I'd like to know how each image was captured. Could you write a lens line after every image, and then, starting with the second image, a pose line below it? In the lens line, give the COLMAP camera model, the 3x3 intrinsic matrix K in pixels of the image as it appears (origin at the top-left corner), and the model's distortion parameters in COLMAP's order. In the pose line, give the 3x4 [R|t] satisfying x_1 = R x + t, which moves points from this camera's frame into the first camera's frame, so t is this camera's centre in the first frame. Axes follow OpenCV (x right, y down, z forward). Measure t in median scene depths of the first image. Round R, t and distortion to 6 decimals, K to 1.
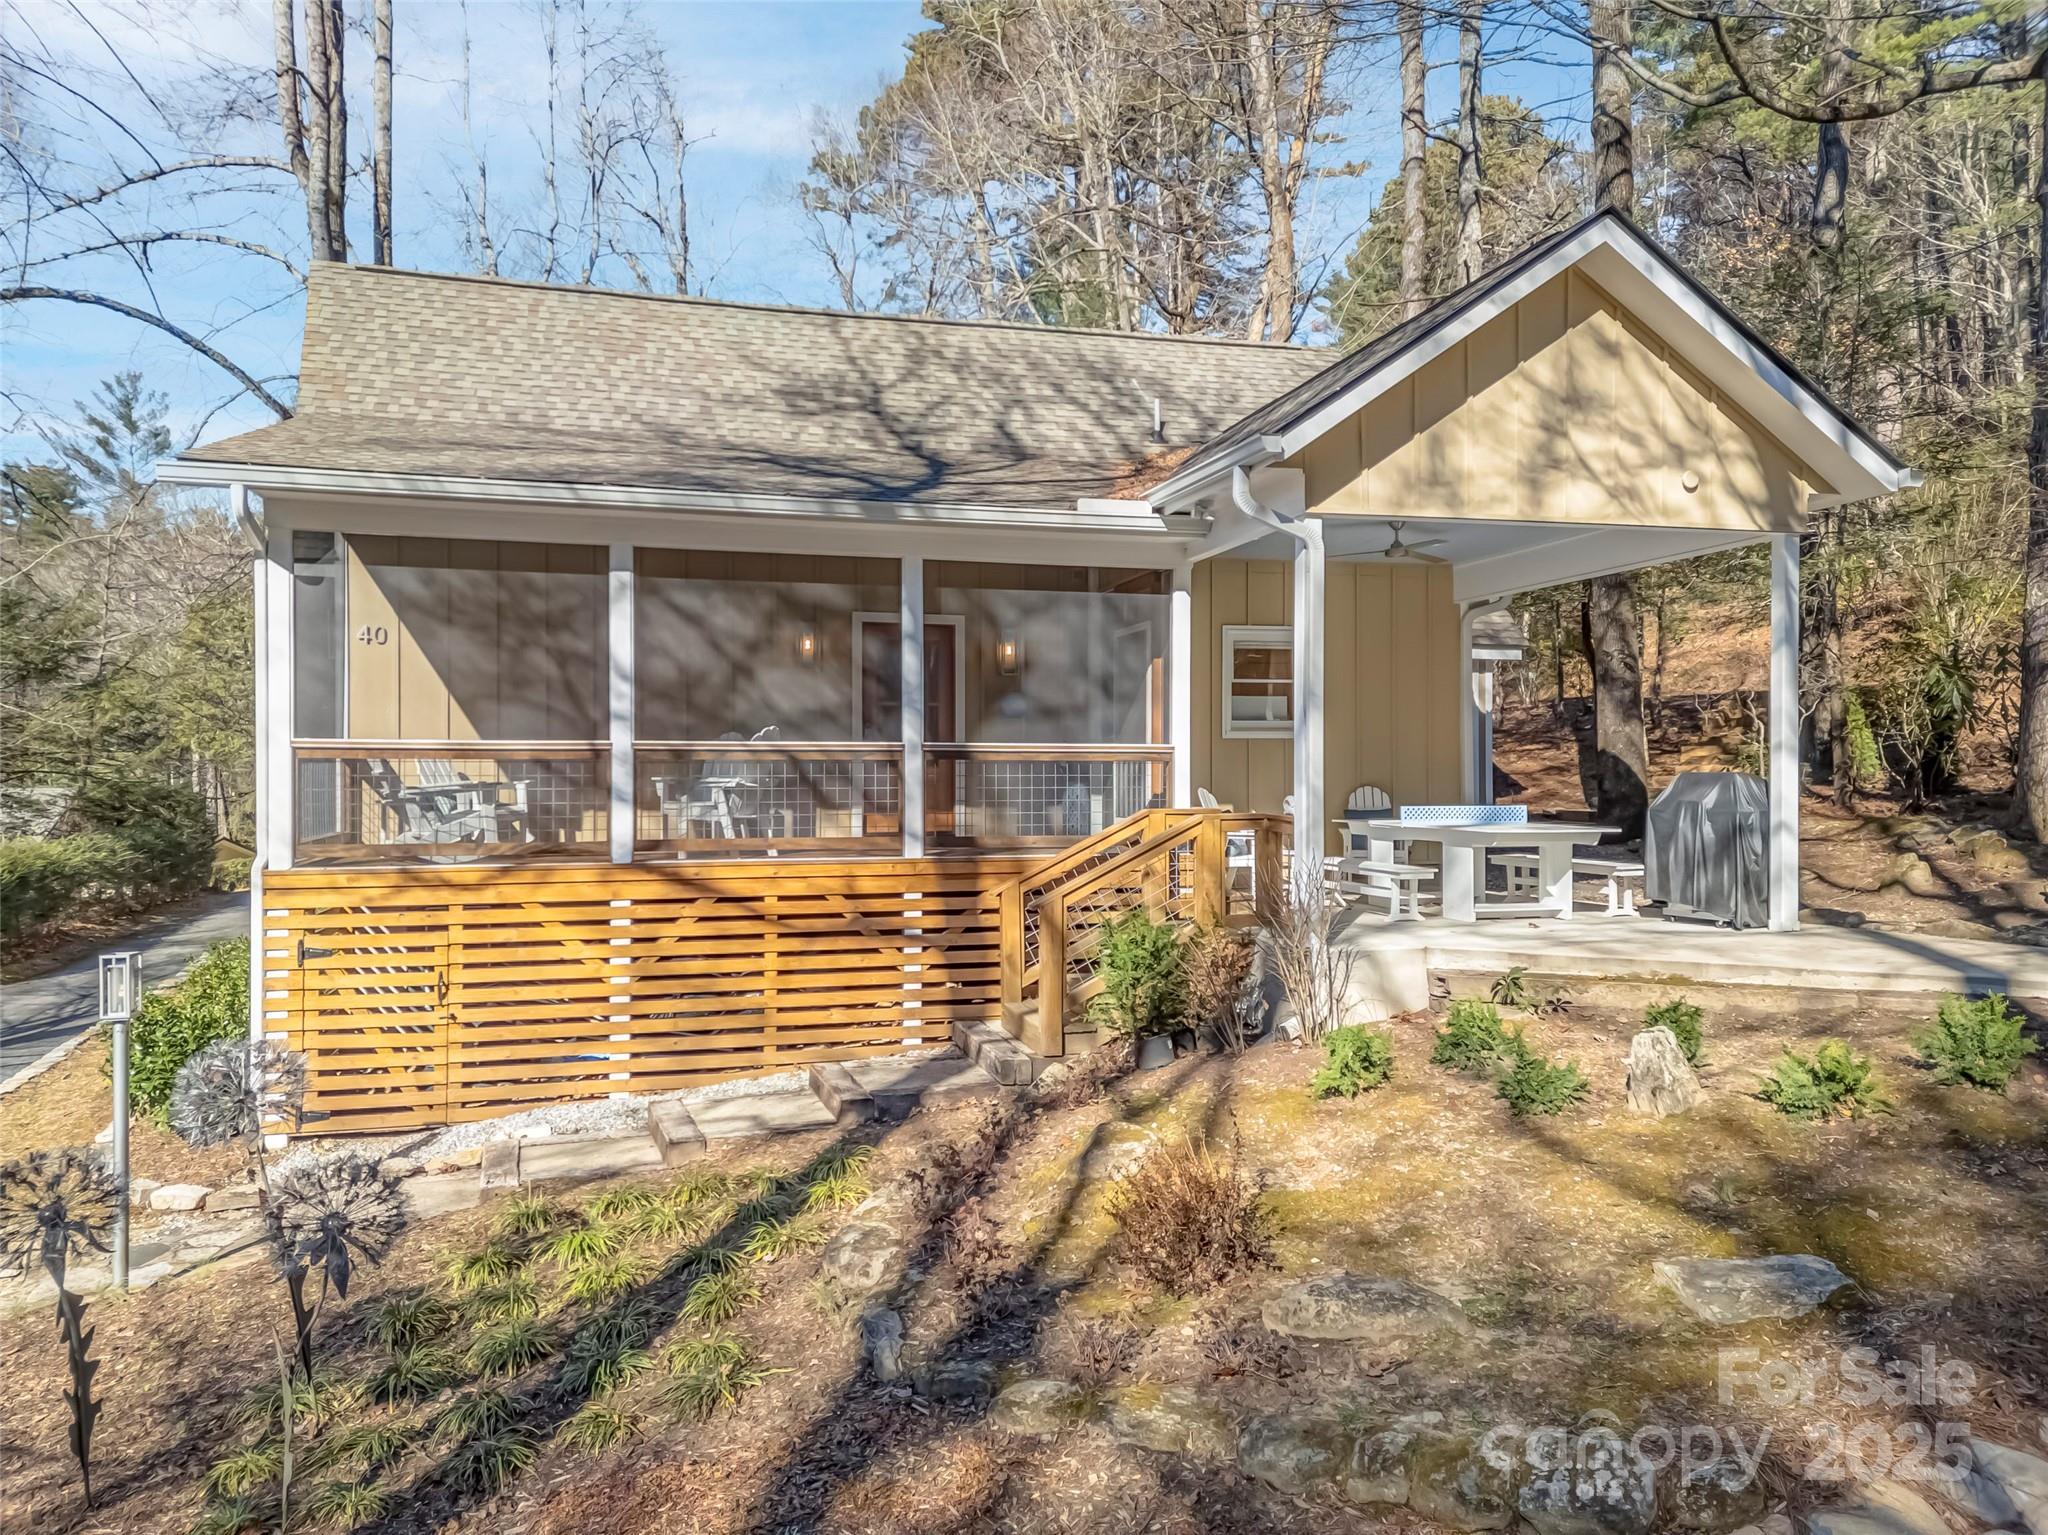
lens RADIAL K [[1379.8, 0, 1030.1], [0, 1379.8, 759.8], [0, 0, 1]] dist [0.056421, -0.029705]
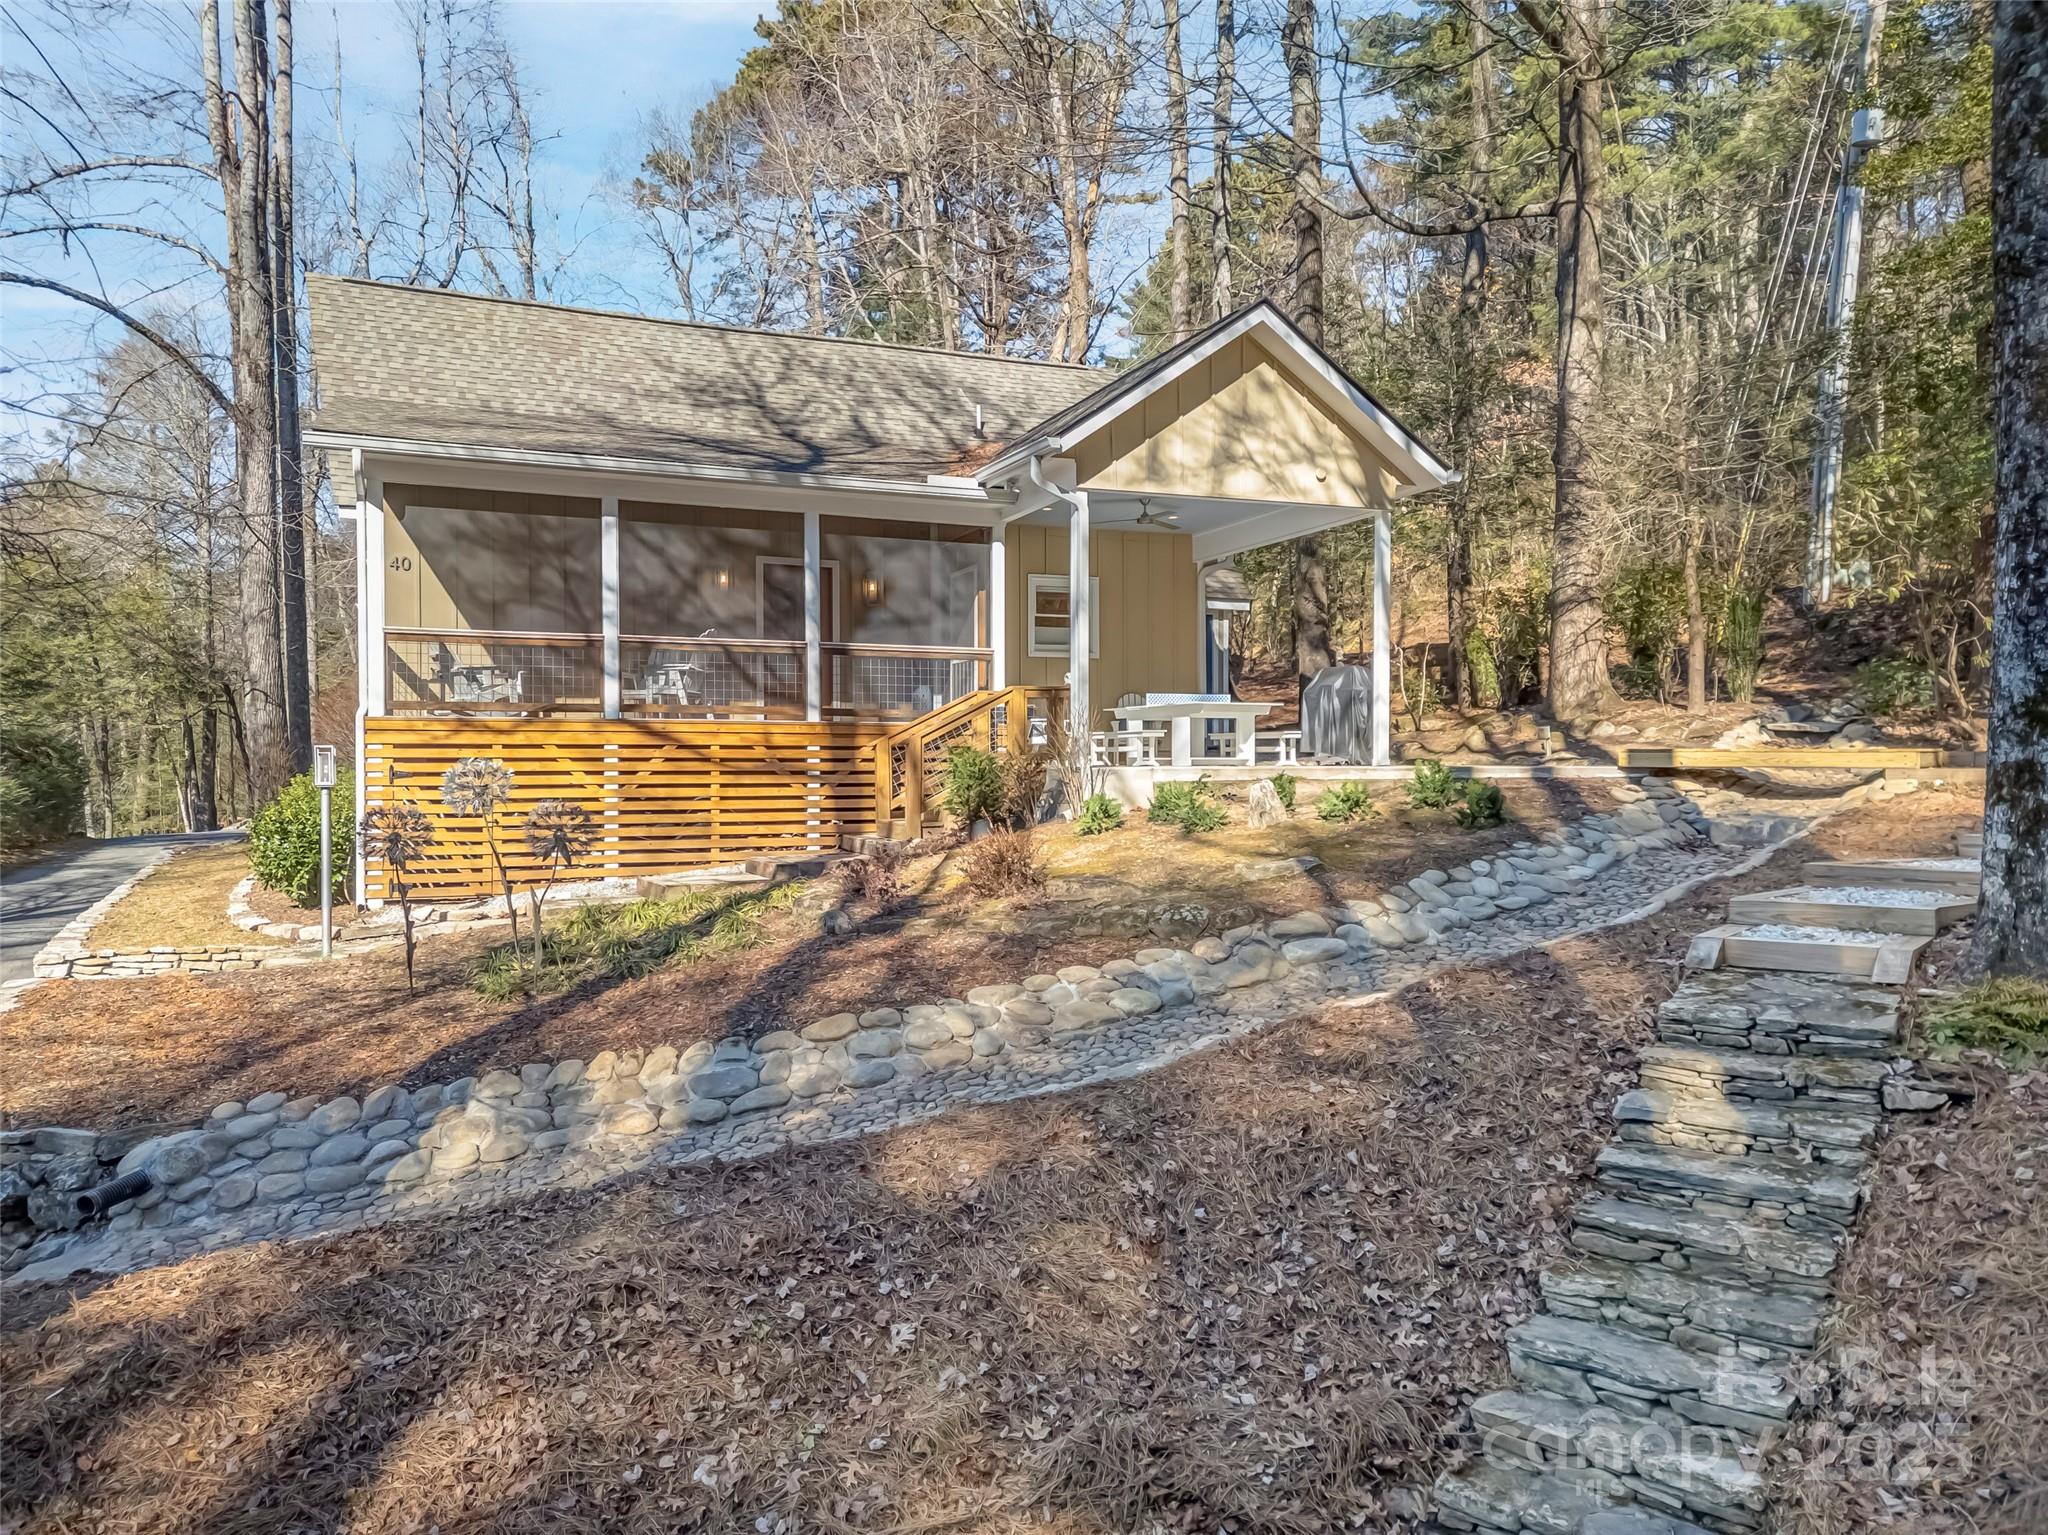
lens RADIAL K [[1379.8, 0, 1037.8], [0, 1379.8, 767.7], [0, 0, 1]] dist [0.056421, -0.029705]
pose [[0.990498, -0.003658, 0.137478, -0.050661], [0.002244, 0.999943, 0.010438, 0.105057], [-0.137508, -0.010030, 0.990450, -0.465070]]
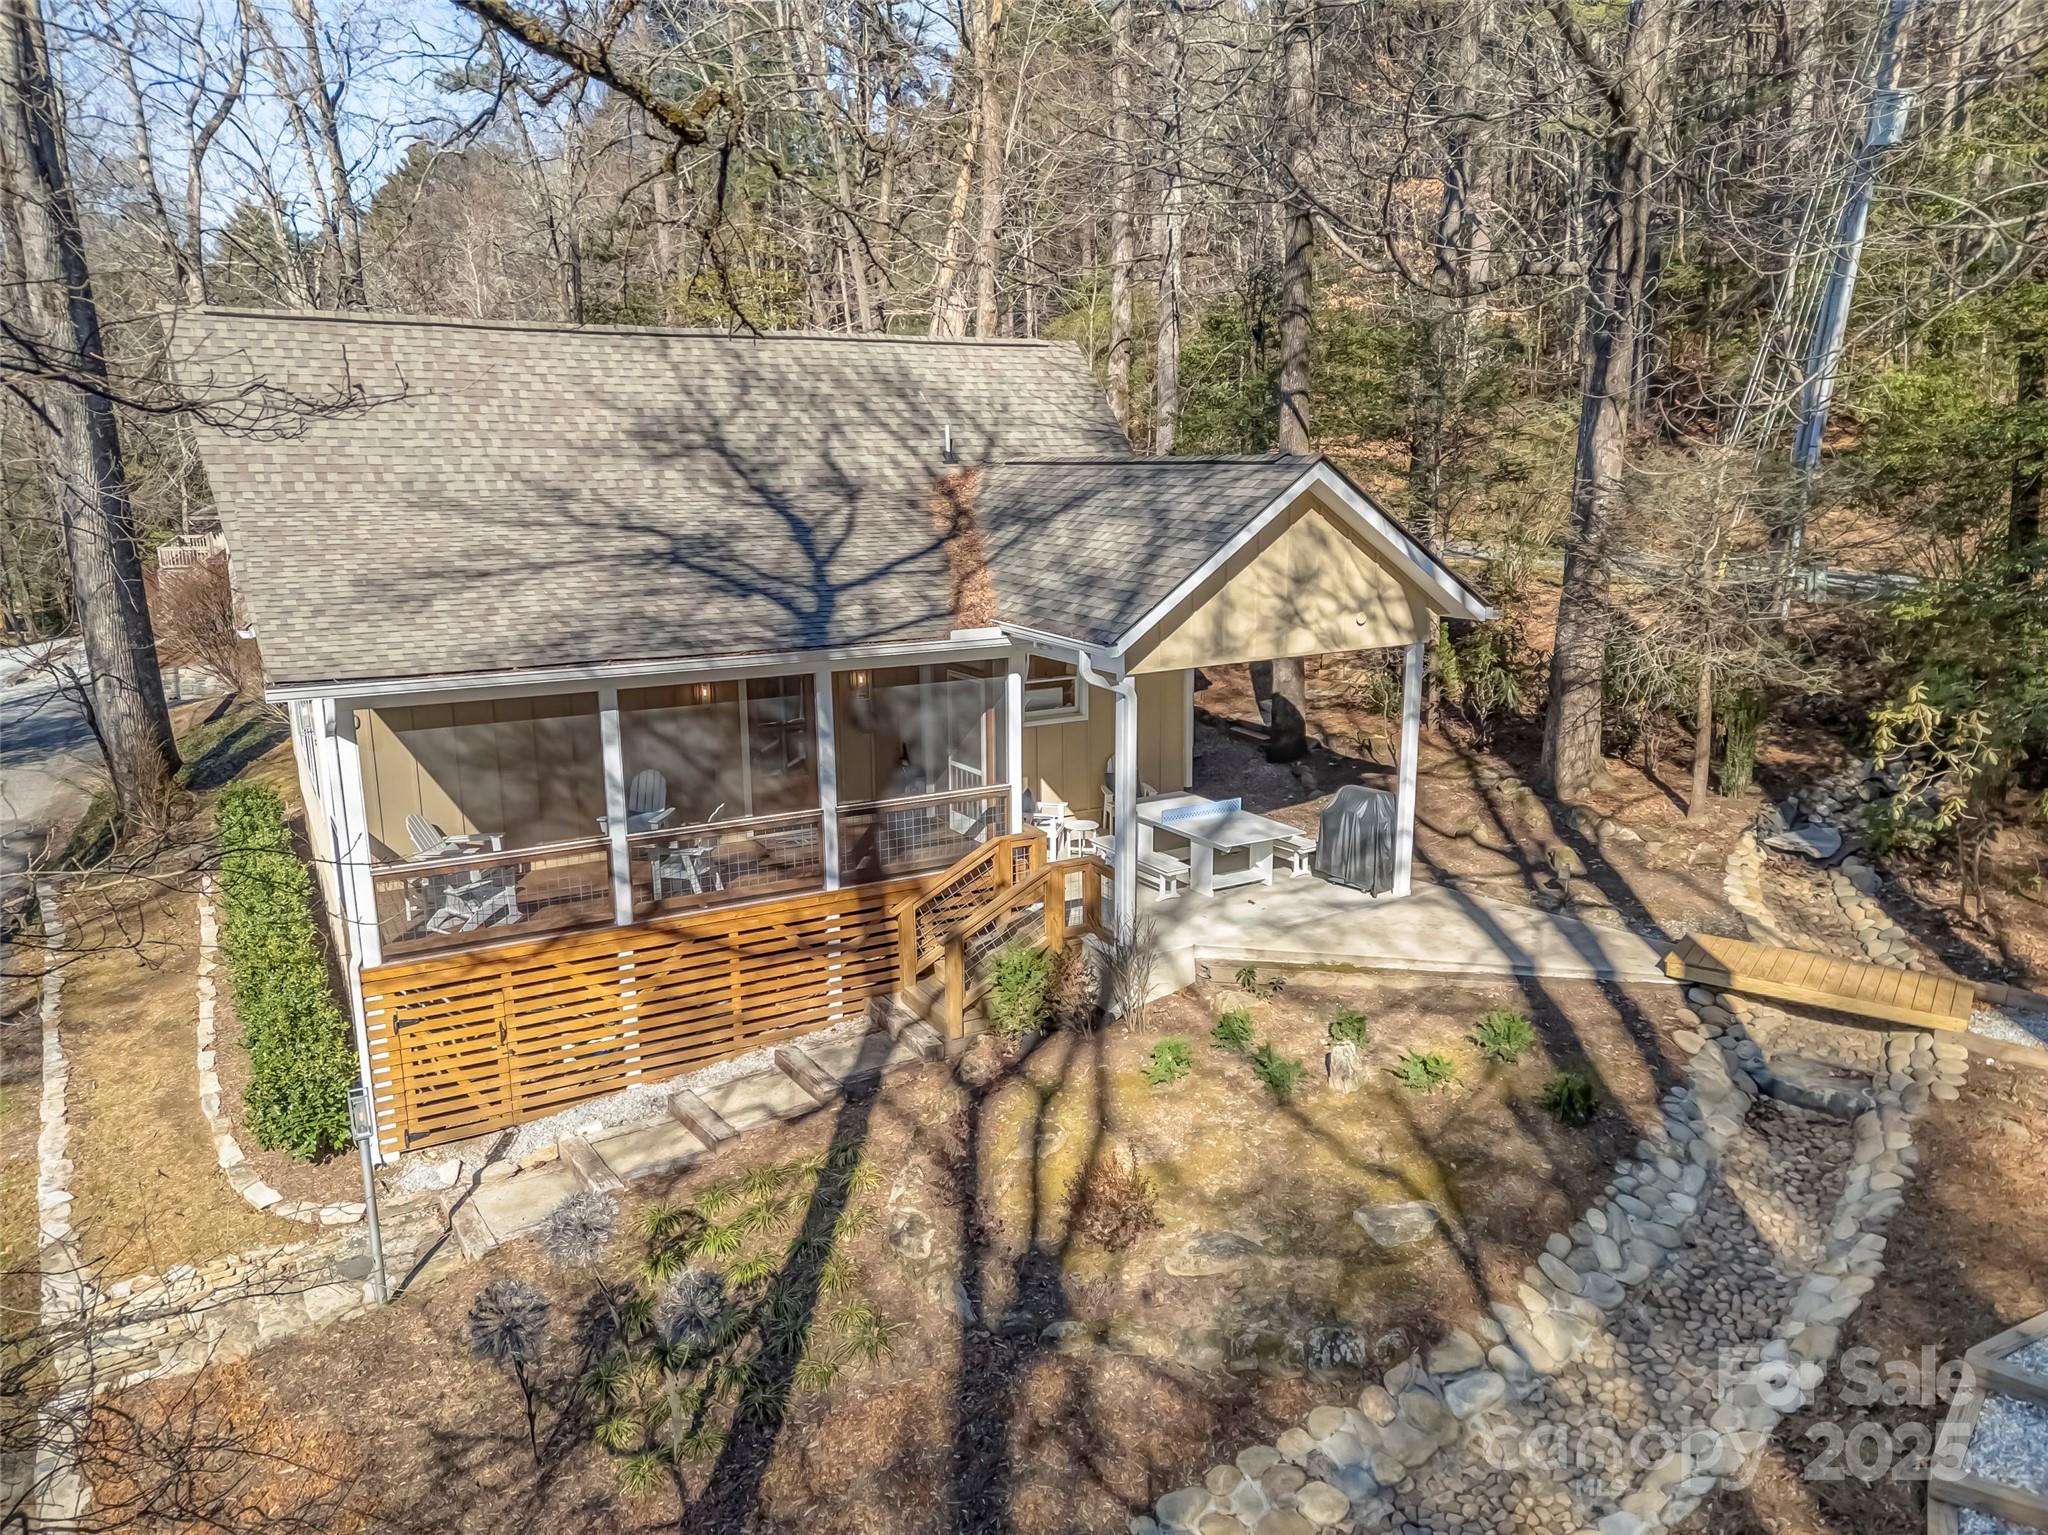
lens RADIAL K [[1379.8, 0, 1020.5], [0, 1379.8, 779.4], [0, 0, 1]] dist [0.056421, -0.029705]
pose [[0.969541, -0.058095, 0.237940, -0.222165], [0.002734, 0.973970, 0.226662, -0.343543], [-0.244914, -0.219107, 0.944462, -0.304190]]
